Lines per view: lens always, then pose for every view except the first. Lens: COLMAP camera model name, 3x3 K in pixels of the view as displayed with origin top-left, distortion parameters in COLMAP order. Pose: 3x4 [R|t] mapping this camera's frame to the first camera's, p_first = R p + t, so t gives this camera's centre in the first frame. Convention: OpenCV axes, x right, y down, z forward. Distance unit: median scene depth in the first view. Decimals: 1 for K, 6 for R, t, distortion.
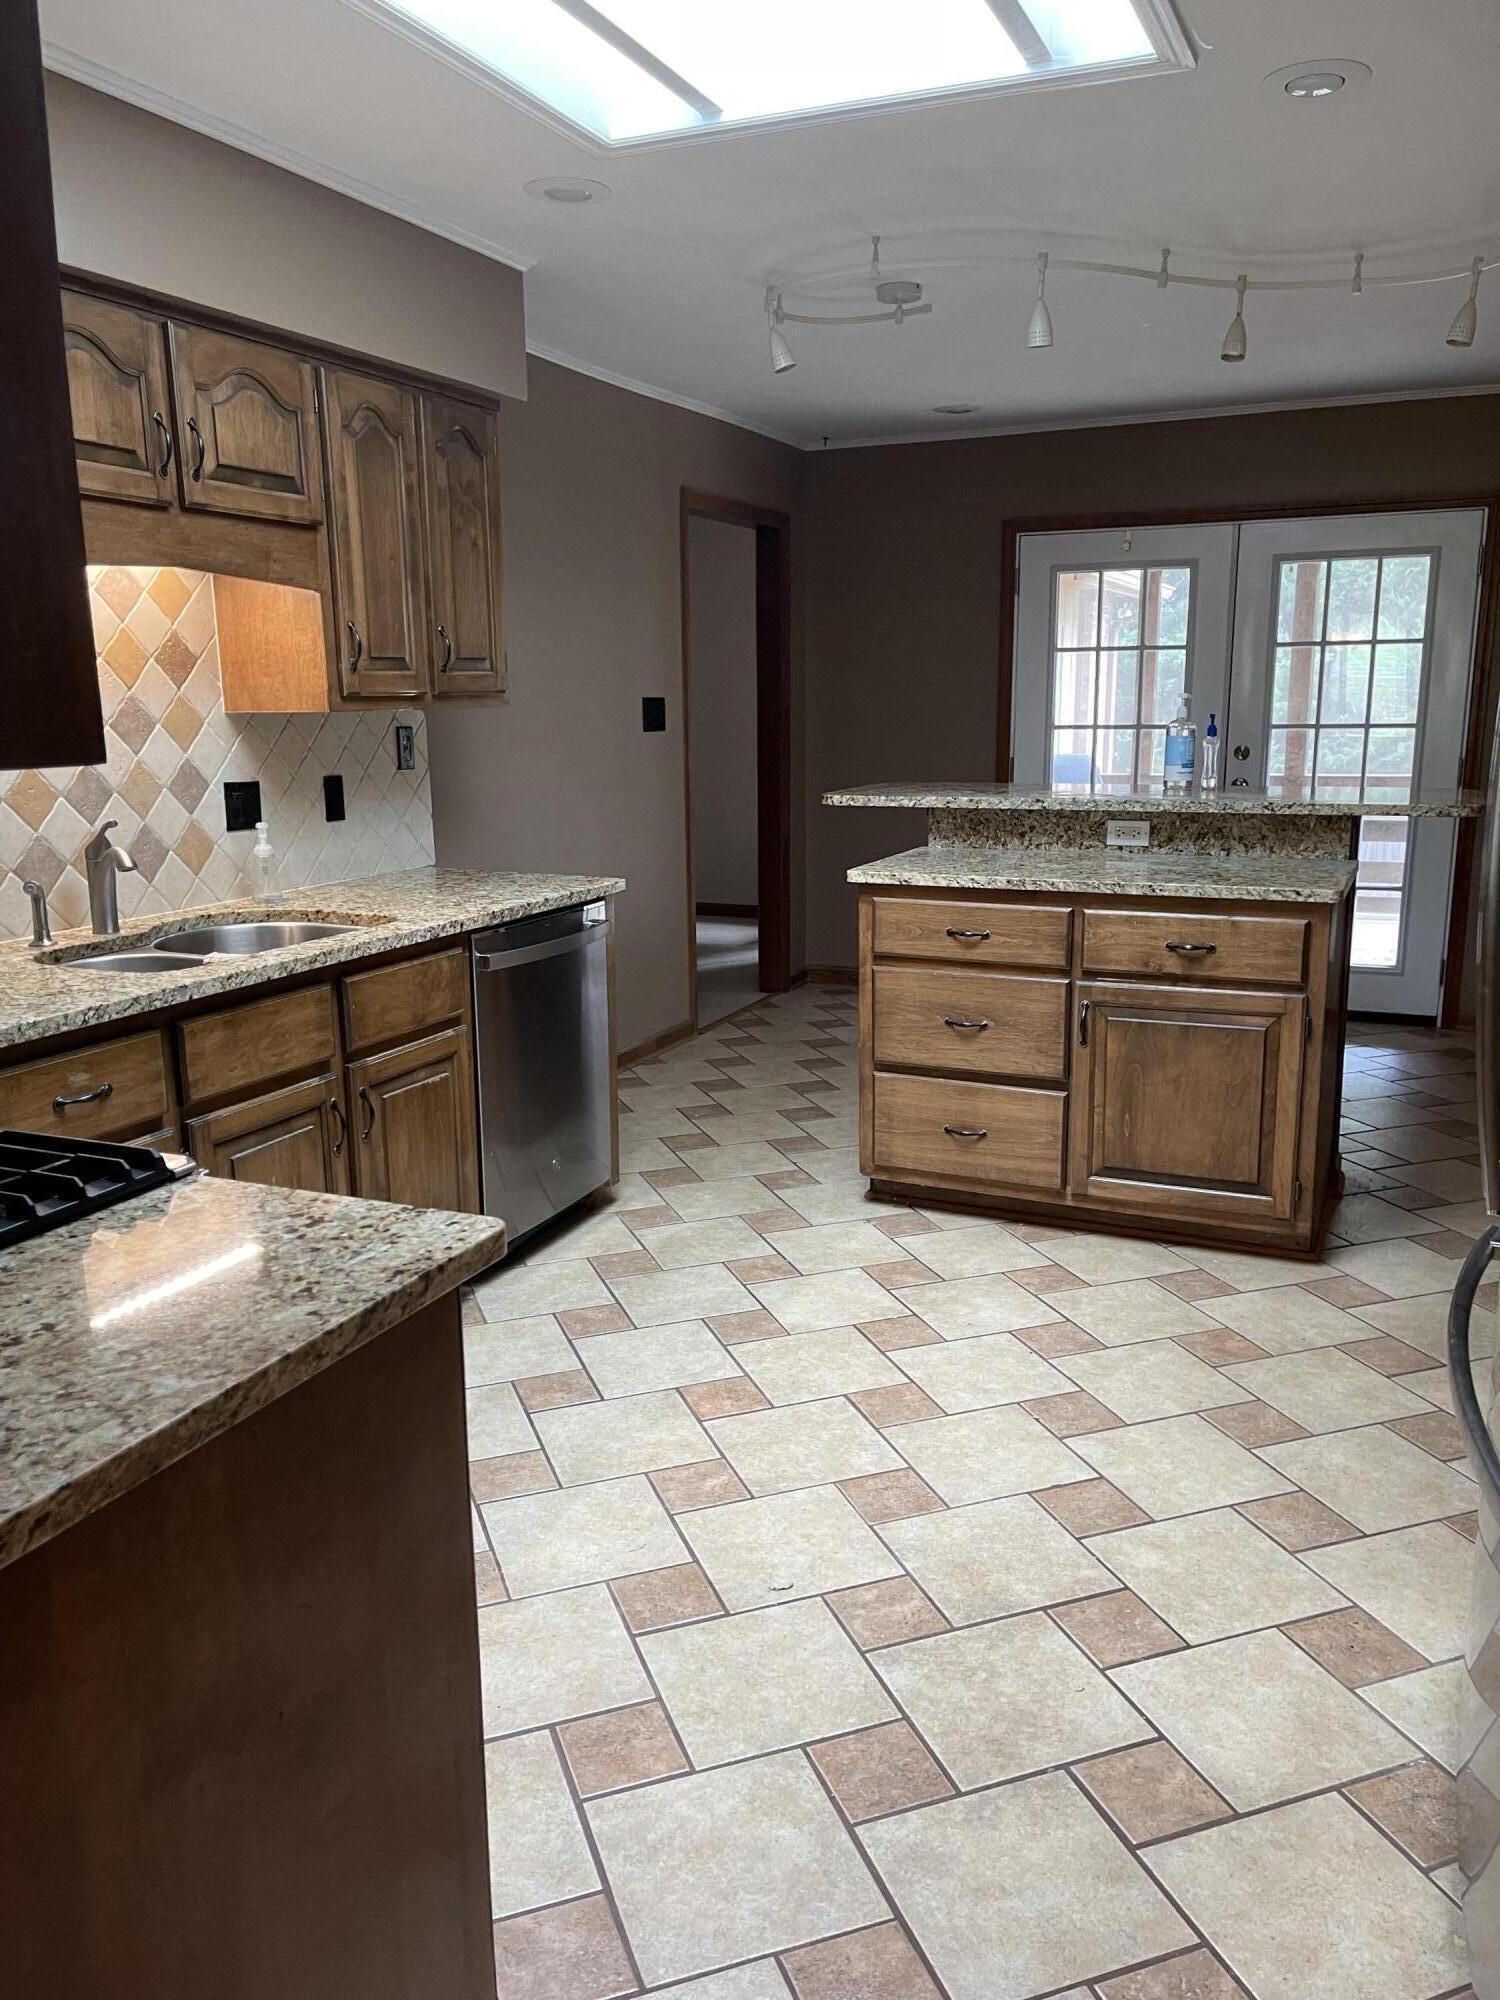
lens RADIAL K [[1501.5, 0, 750.0], [0, 1501.5, 1000.0], [0, 0, 1]] dist [0.081582, -0.110548]
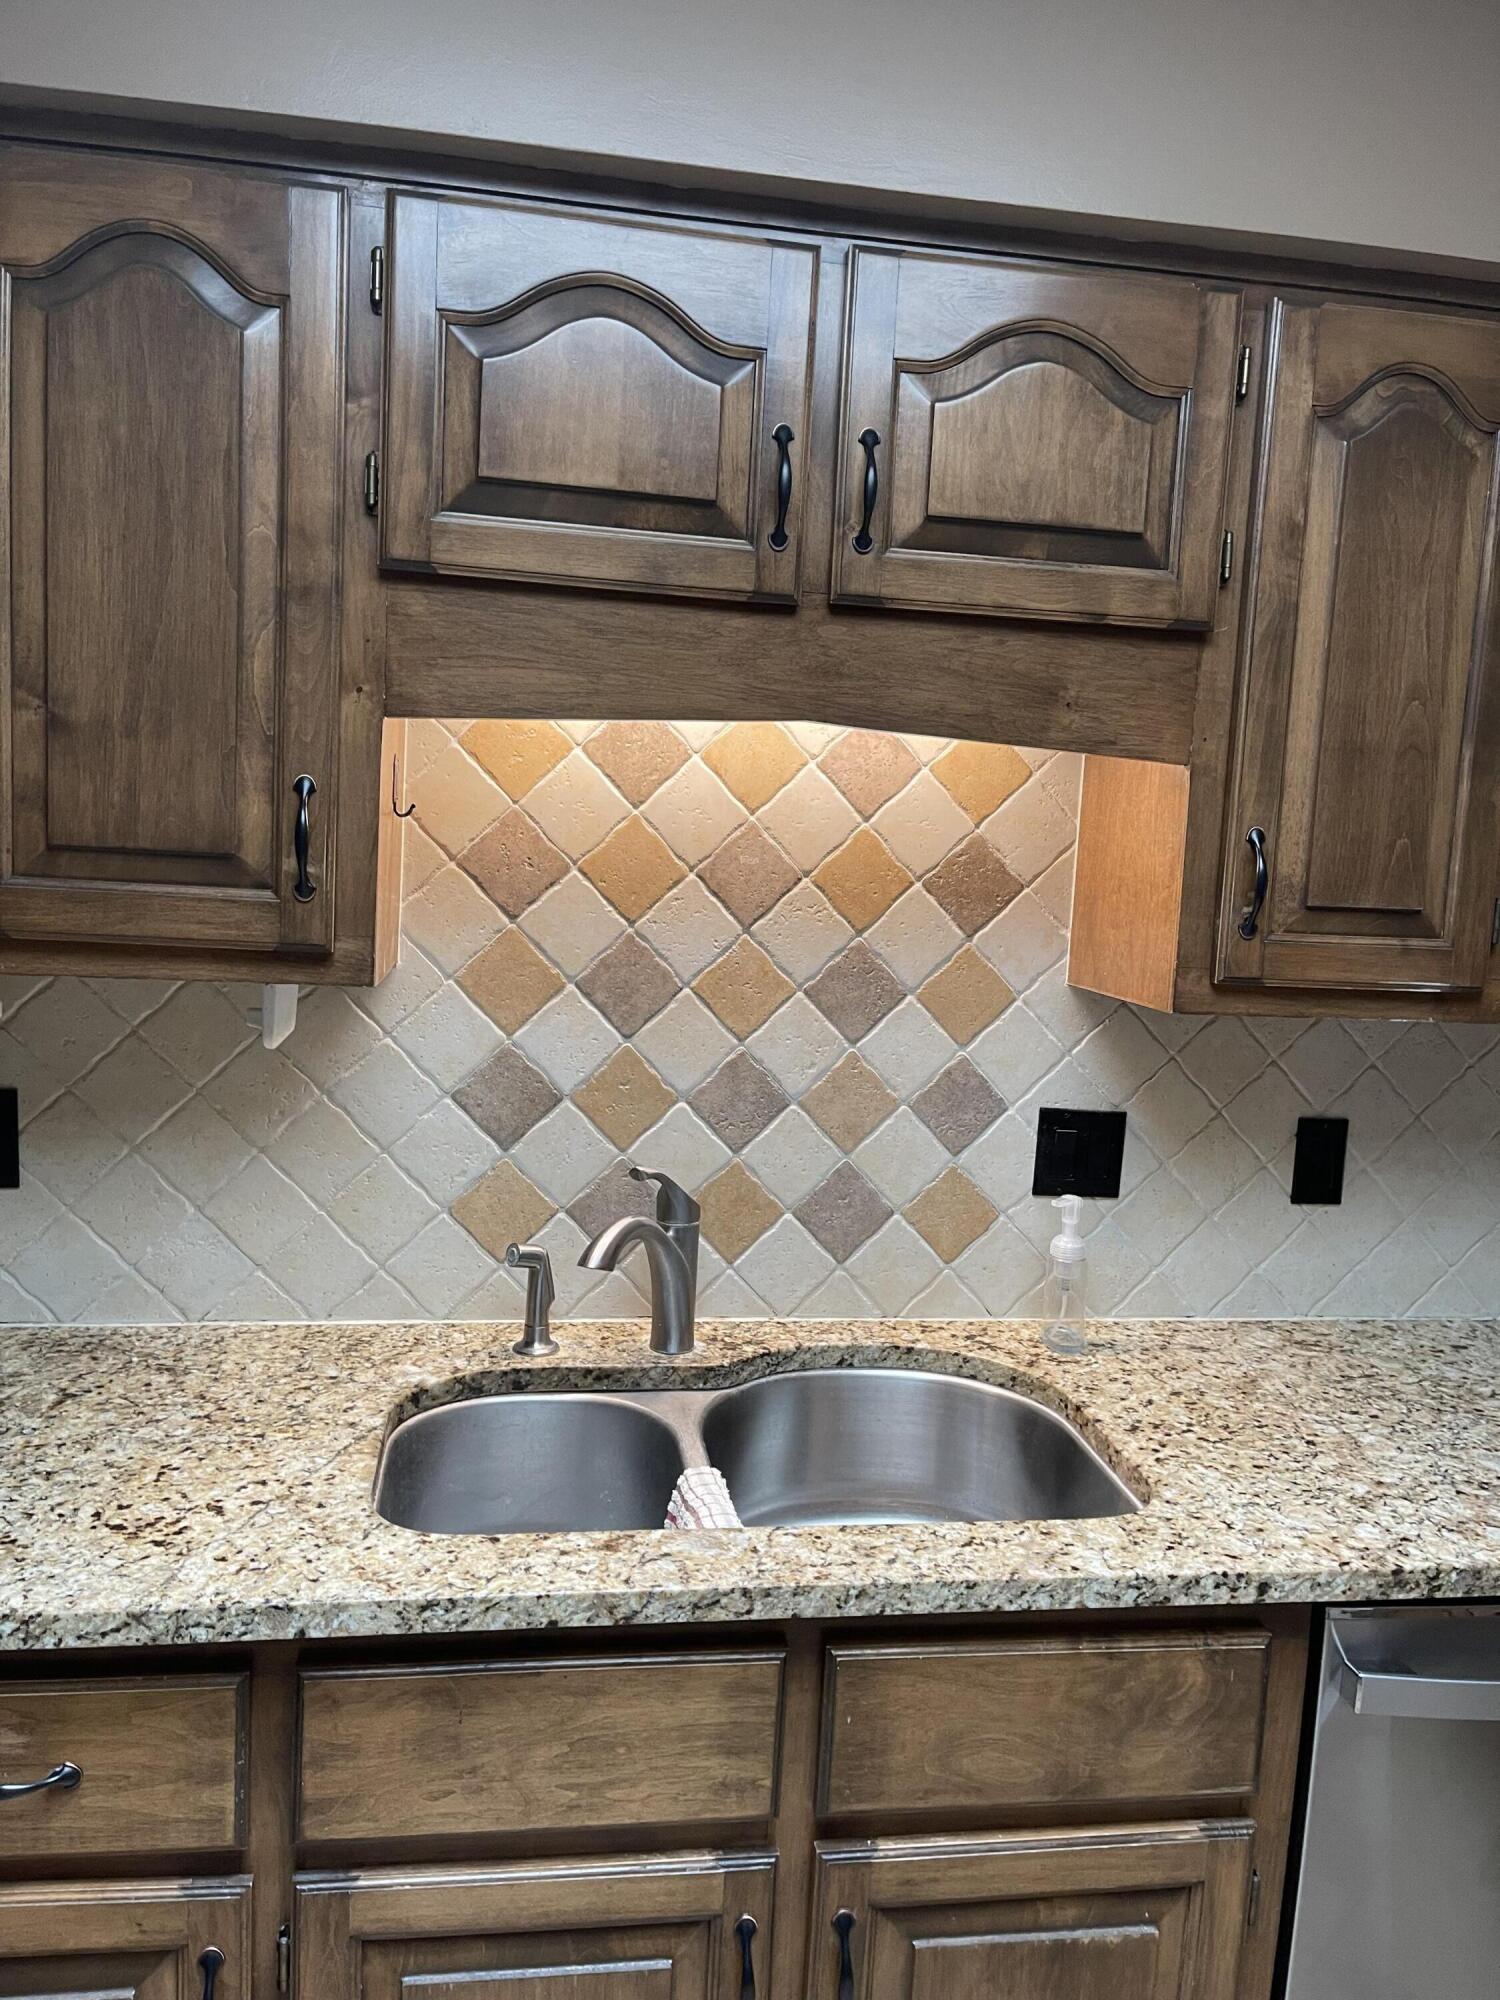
lens RADIAL K [[1501.5, 0, 750.0], [0, 1501.5, 1000.0], [0, 0, 1]] dist [0.081582, -0.110548]
pose [[0.550334, 0.130960, -0.824611, 0.044045], [-0.225598, 0.974212, 0.004158, -0.178531], [0.803890, 0.183742, 0.565686, 0.669710]]
